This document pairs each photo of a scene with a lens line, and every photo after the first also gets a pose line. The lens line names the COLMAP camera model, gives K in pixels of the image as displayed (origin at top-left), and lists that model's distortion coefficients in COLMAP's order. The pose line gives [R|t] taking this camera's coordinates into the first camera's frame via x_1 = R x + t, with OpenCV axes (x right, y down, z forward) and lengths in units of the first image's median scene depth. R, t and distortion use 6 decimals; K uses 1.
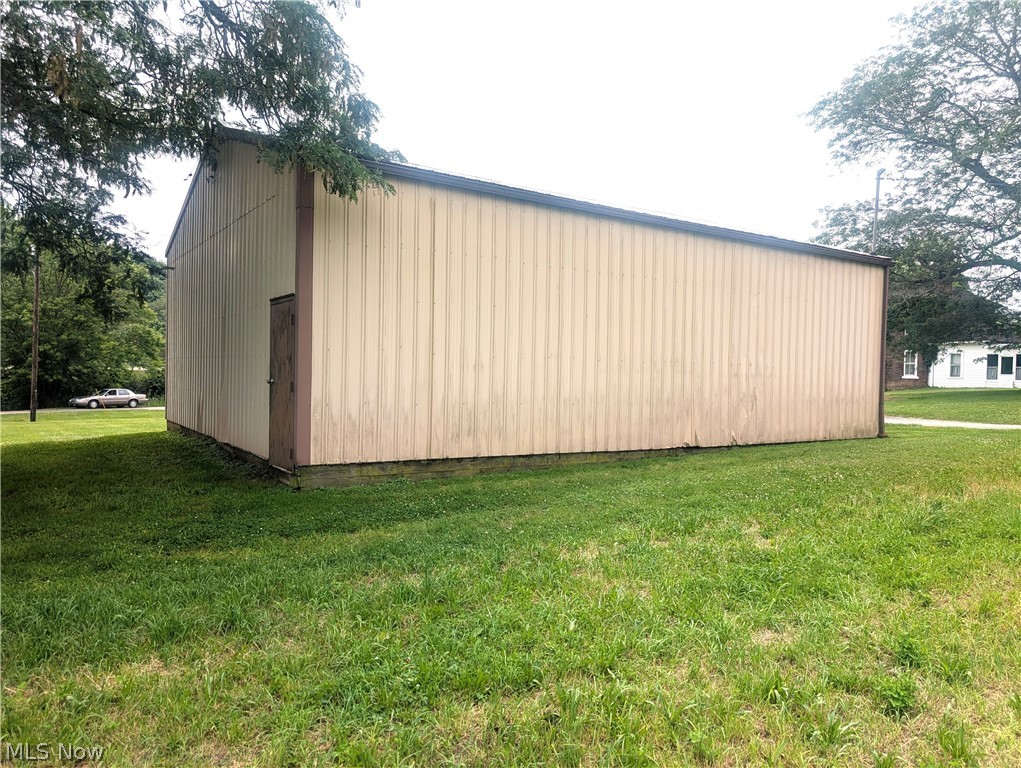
lens RADIAL K [[702.5, 0, 510.5], [0, 702.5, 384.0], [0, 0, 1]] dist [0.003521, -0.002178]
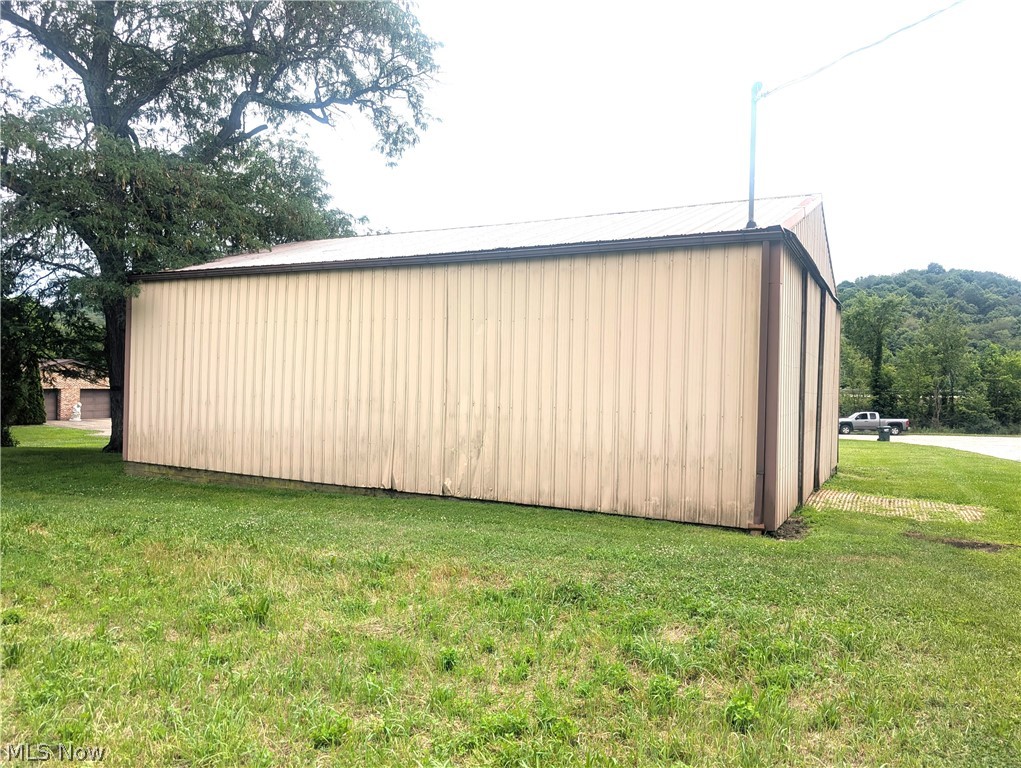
lens RADIAL K [[702.5, 0, 510.5], [0, 702.5, 384.0], [0, 0, 1]] dist [0.003521, -0.002178]
pose [[0.530444, -0.007952, -0.847682, 1.163290], [-0.020340, 0.999549, -0.022104, -0.036401], [0.847476, 0.028967, 0.530043, 0.635318]]
